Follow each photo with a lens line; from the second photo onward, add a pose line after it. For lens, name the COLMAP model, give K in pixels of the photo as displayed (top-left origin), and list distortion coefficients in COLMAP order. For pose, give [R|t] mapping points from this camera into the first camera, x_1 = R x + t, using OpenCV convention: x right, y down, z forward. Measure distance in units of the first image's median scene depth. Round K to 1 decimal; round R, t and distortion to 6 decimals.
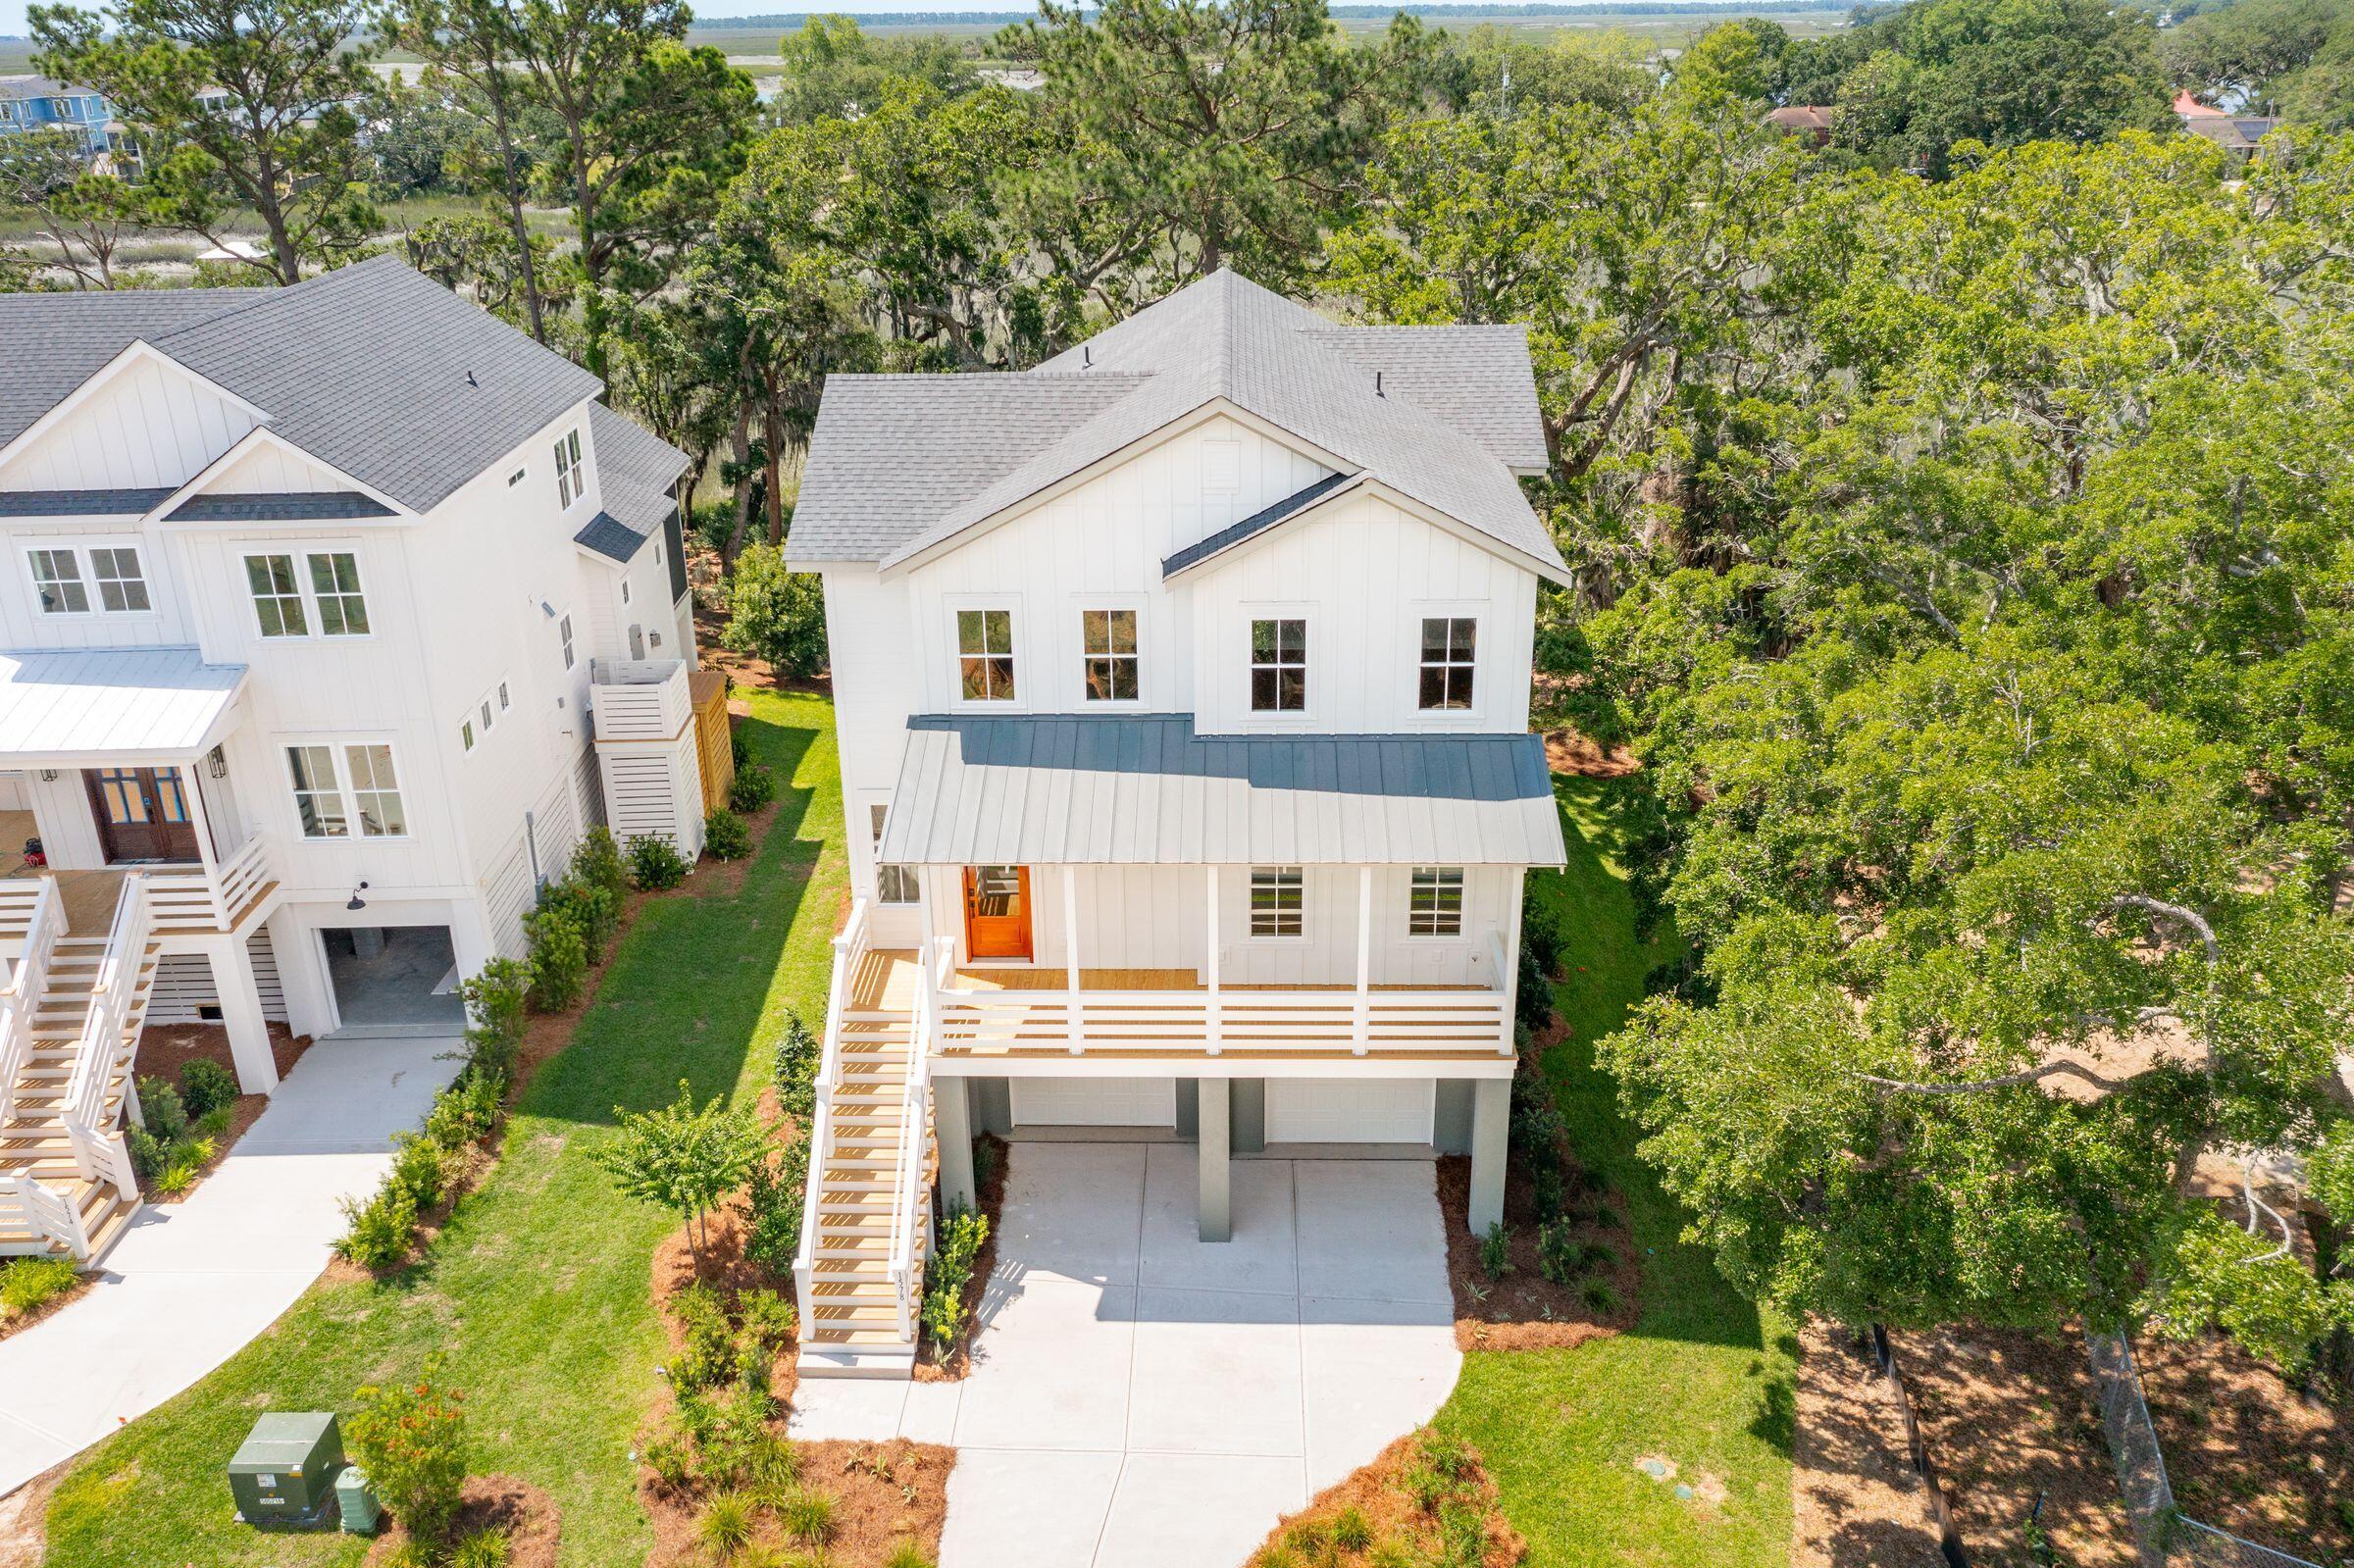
lens RADIAL K [[1831.6, 0, 1163.3], [0, 1831.6, 782.2], [0, 0, 1]] dist [-0.011533, 0.004467]
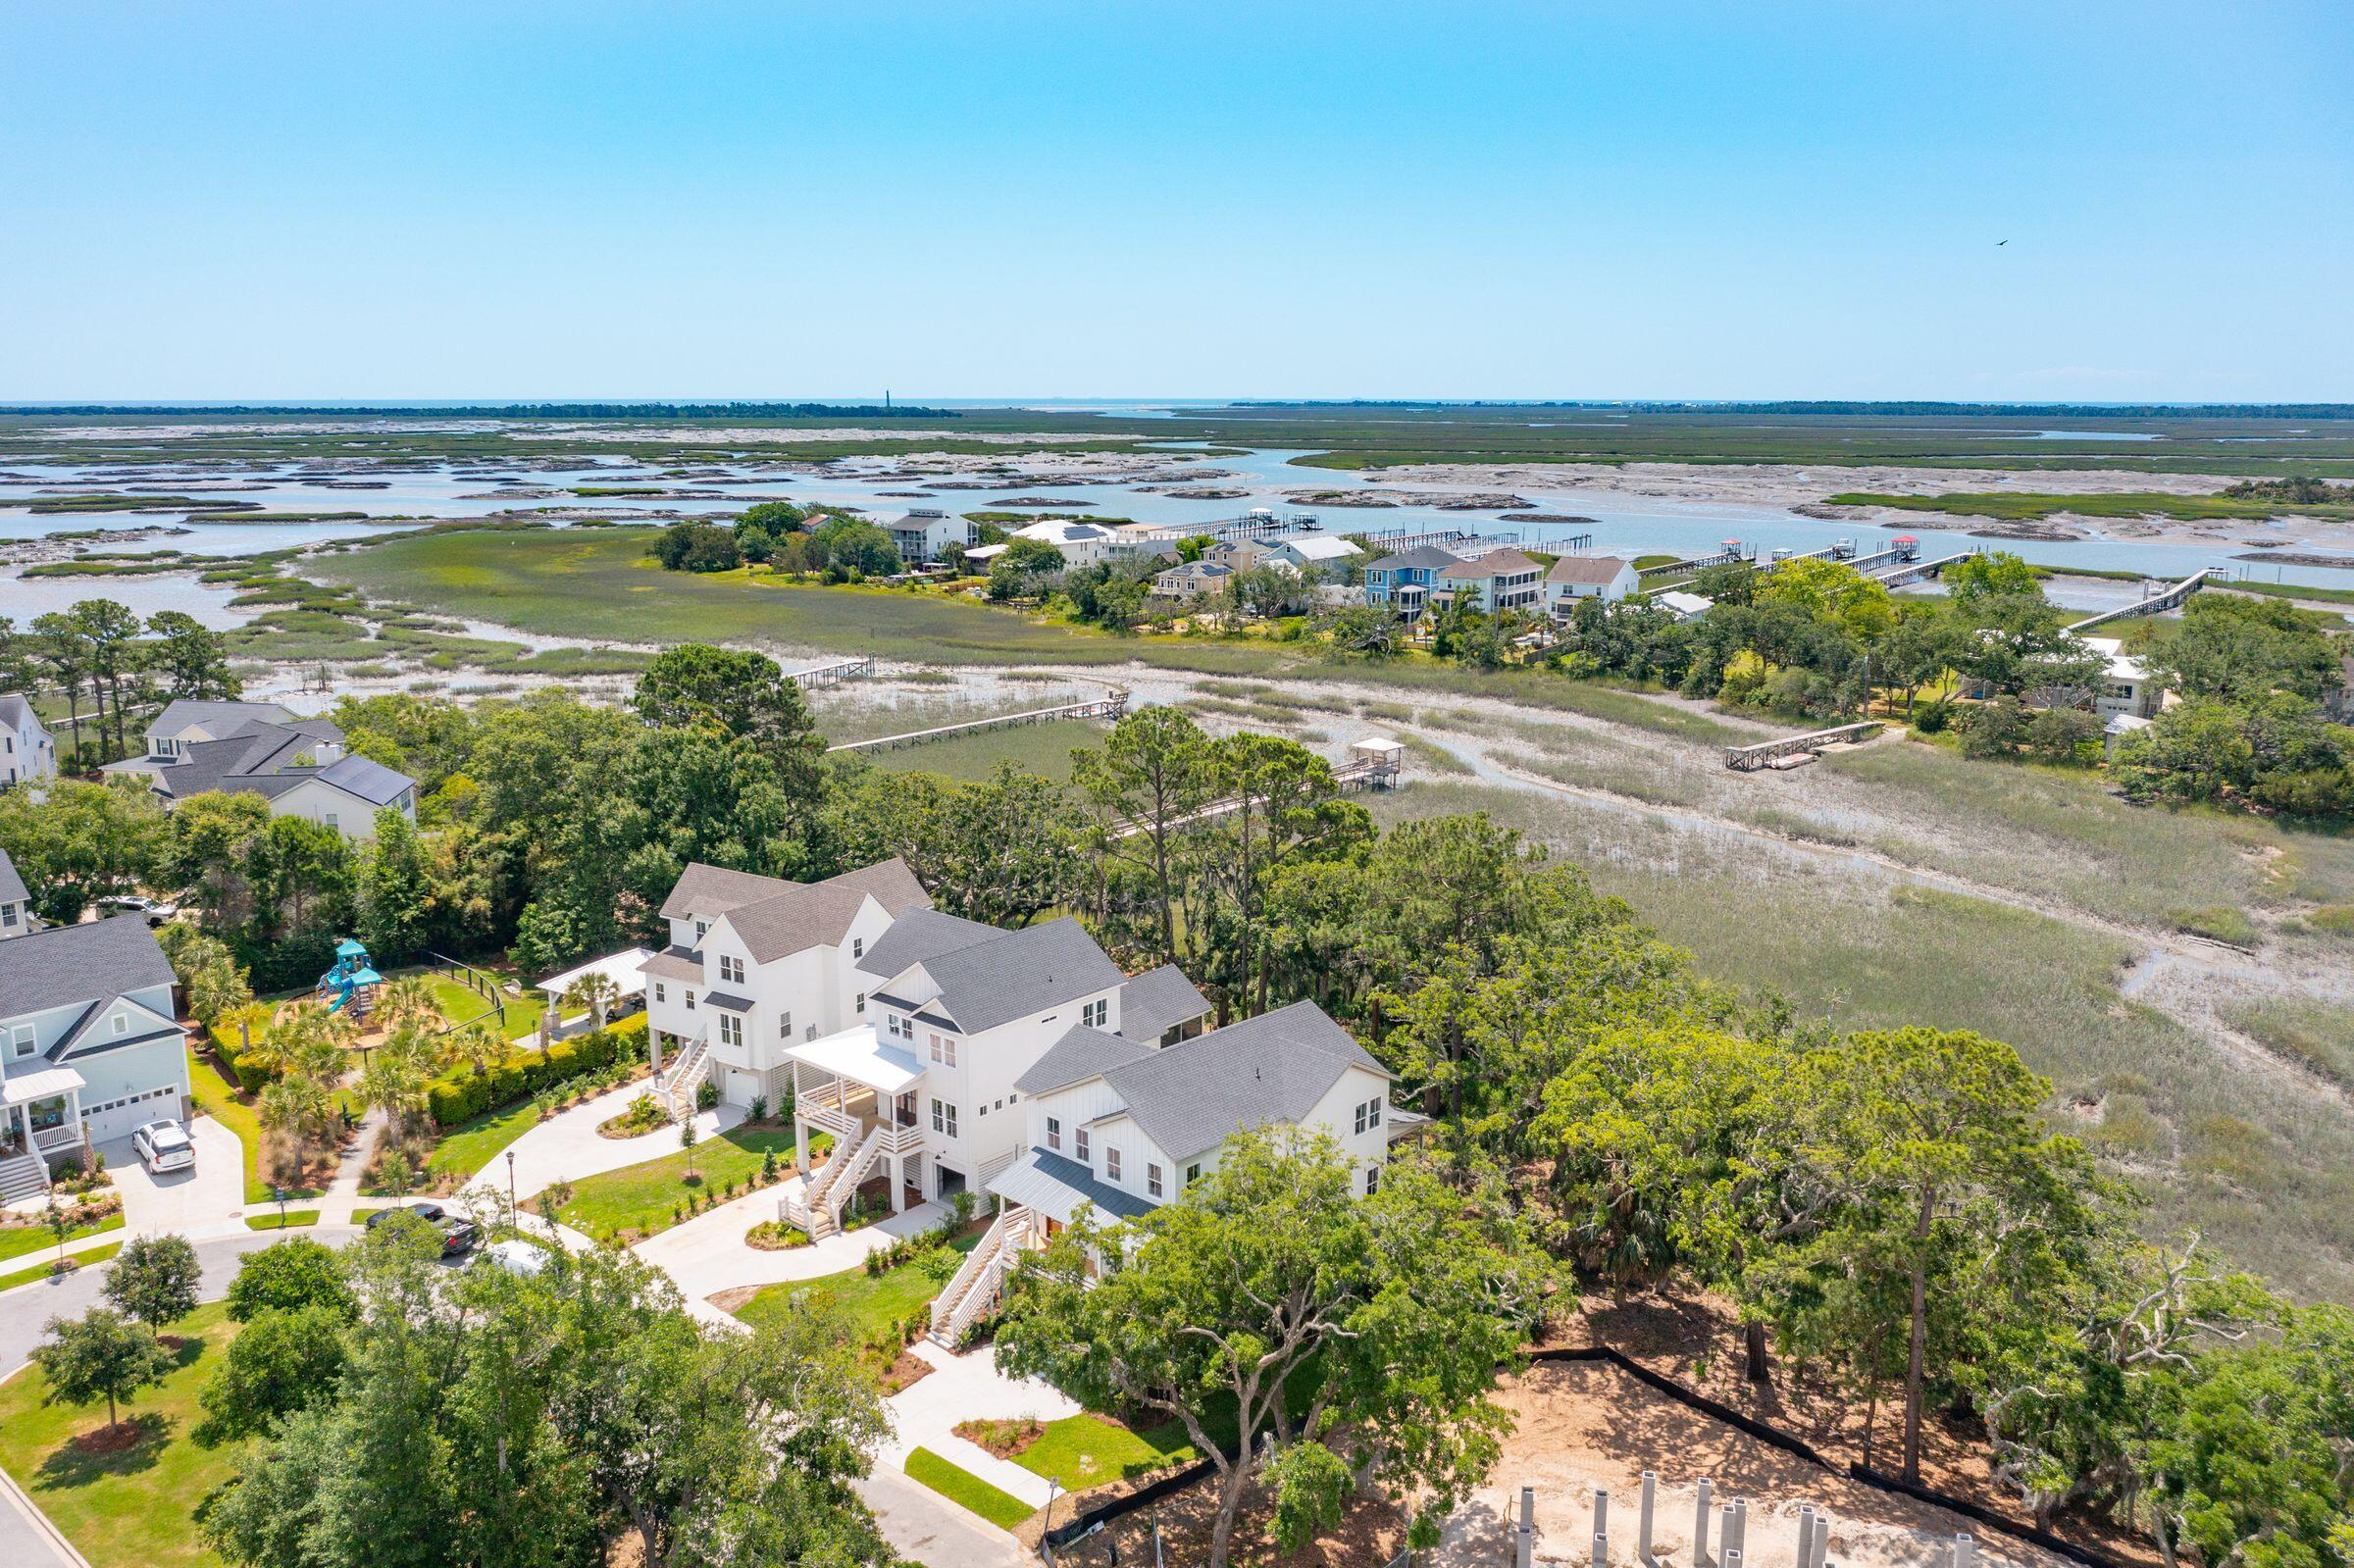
lens RADIAL K [[1831.6, 0, 1183.5], [0, 1831.6, 786.2], [0, 0, 1]] dist [-0.011533, 0.004467]
pose [[0.744655, 0.154308, -0.649367, 1.883213], [-0.273682, 0.957949, -0.086205, -0.406133], [0.608759, 0.241913, 0.755573, -1.246306]]
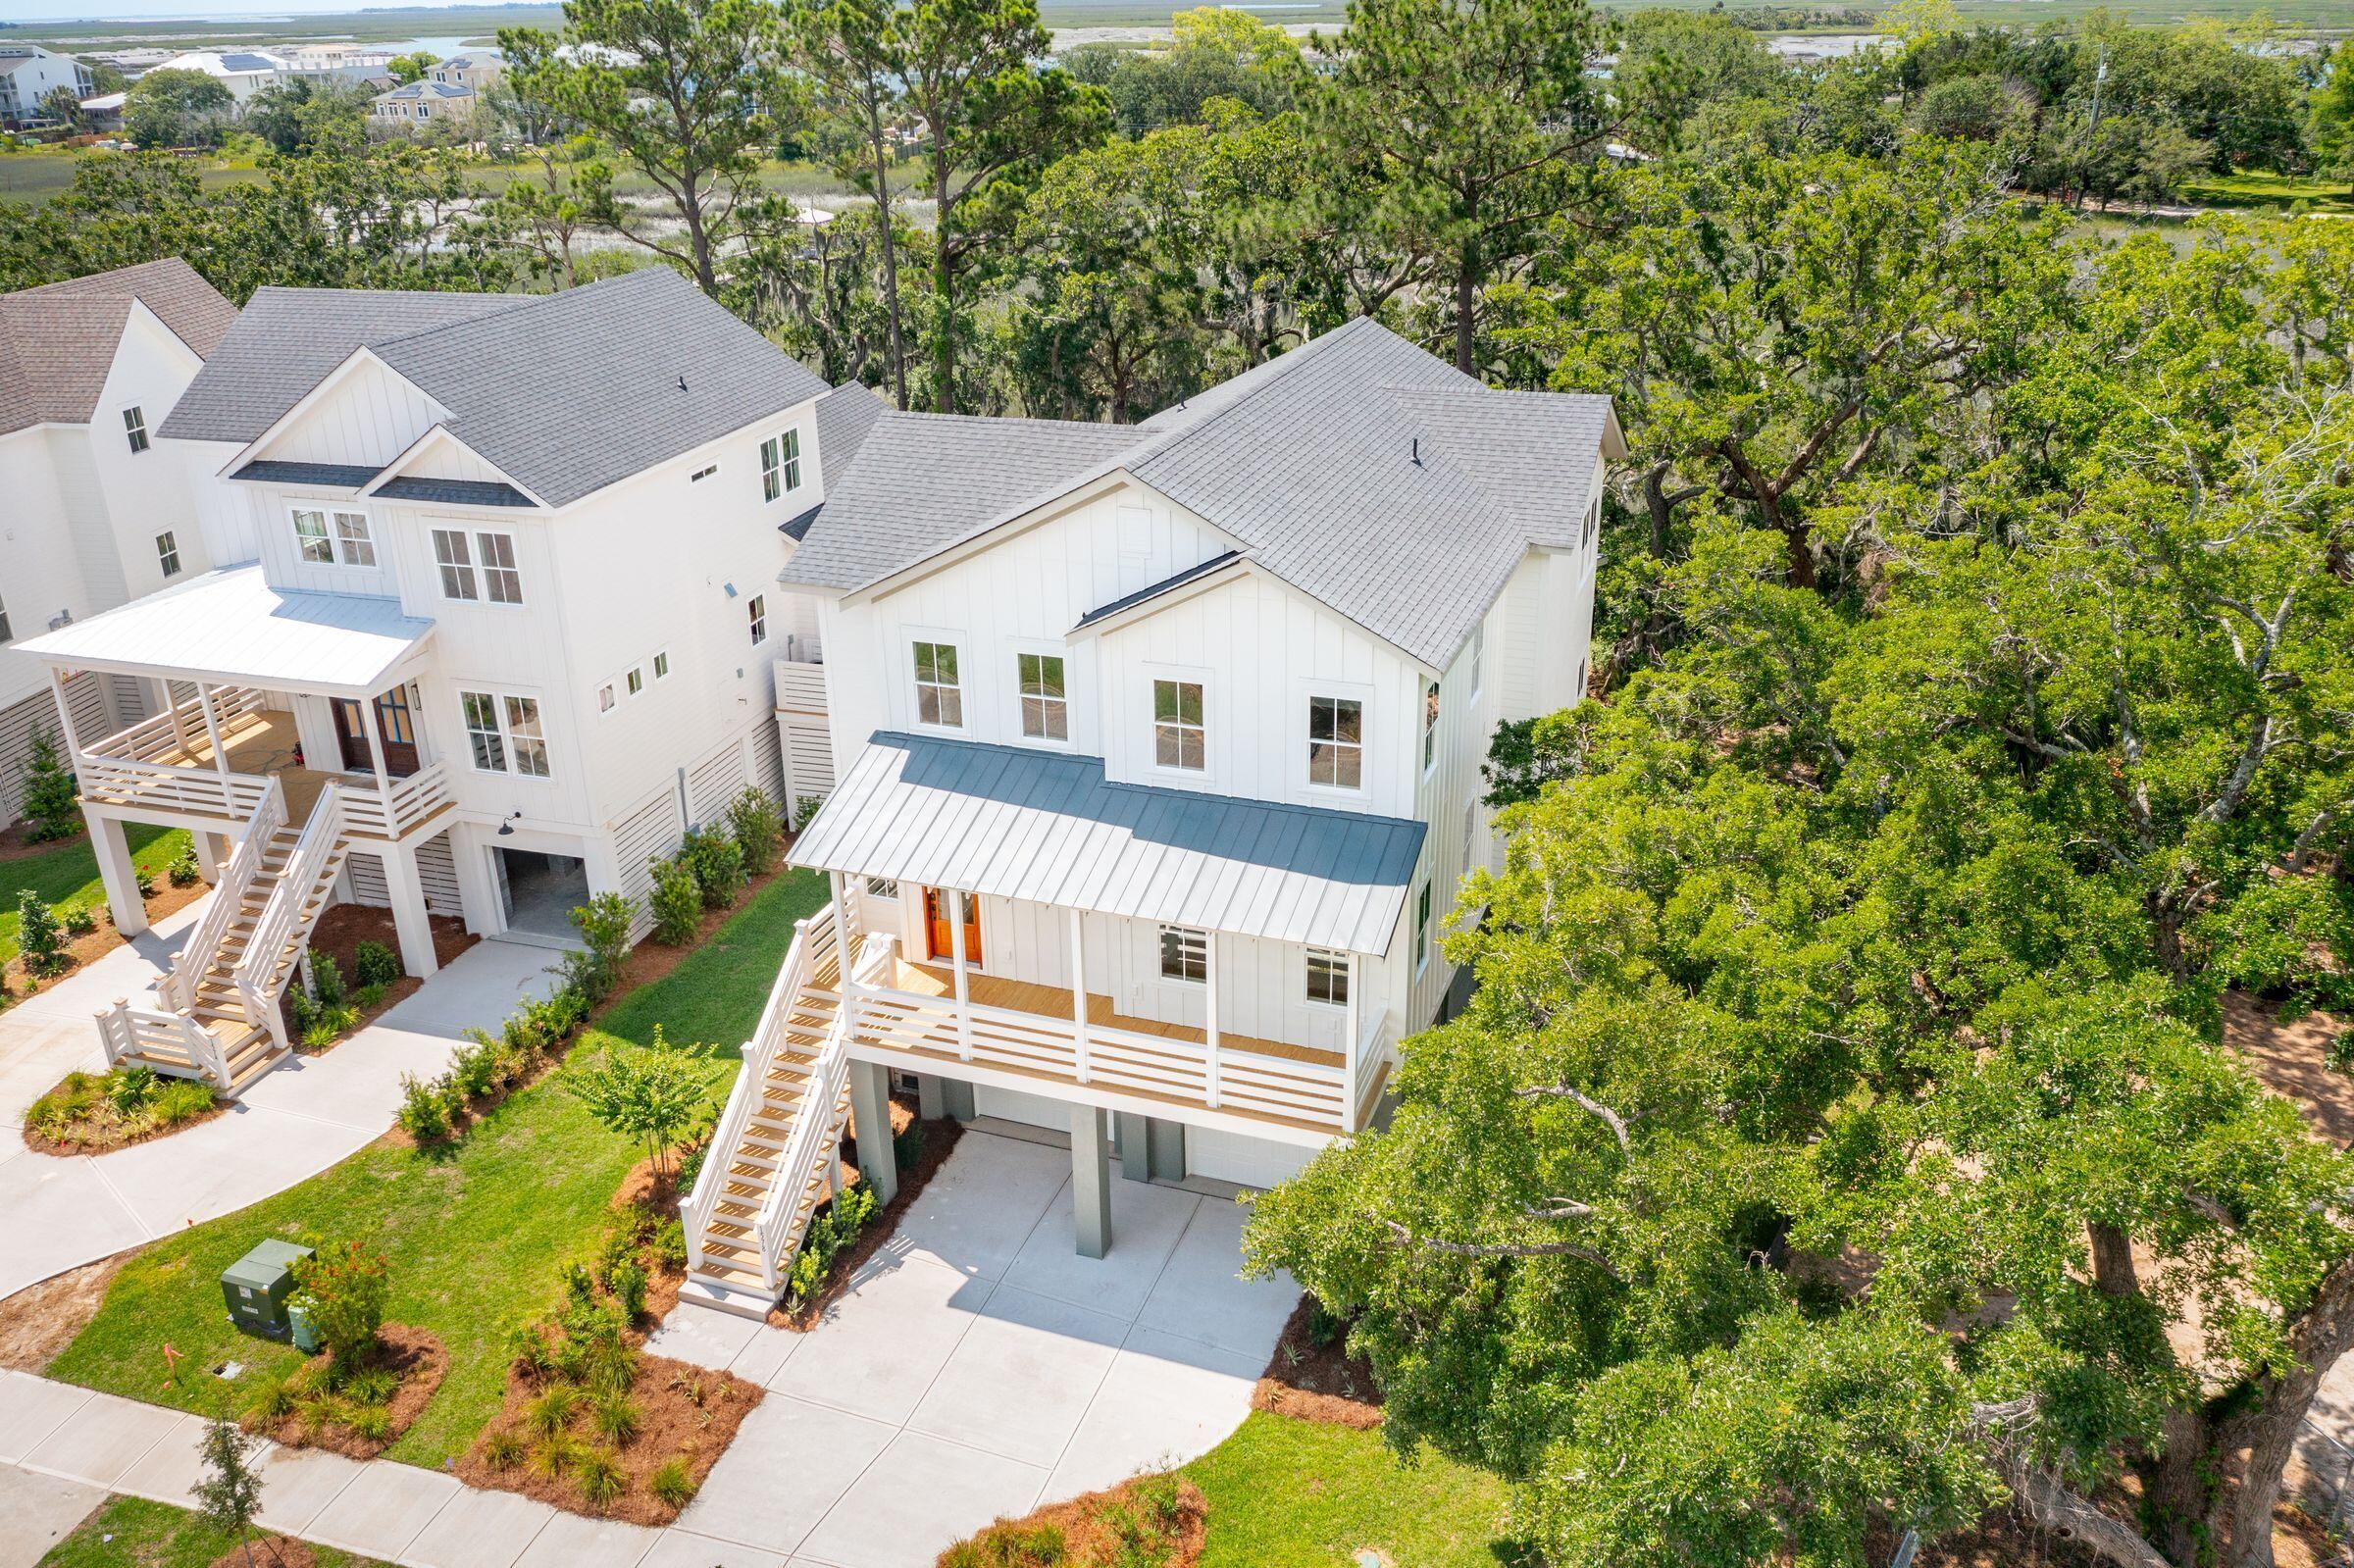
lens RADIAL K [[1831.6, 0, 1166.4], [0, 1831.6, 774.3], [0, 0, 1]] dist [-0.011533, 0.004467]
pose [[0.949327, 0.122372, -0.289487, 0.347788], [-0.118881, 0.992465, 0.029684, -0.063511], [0.290938, 0.006235, 0.956721, -0.001204]]
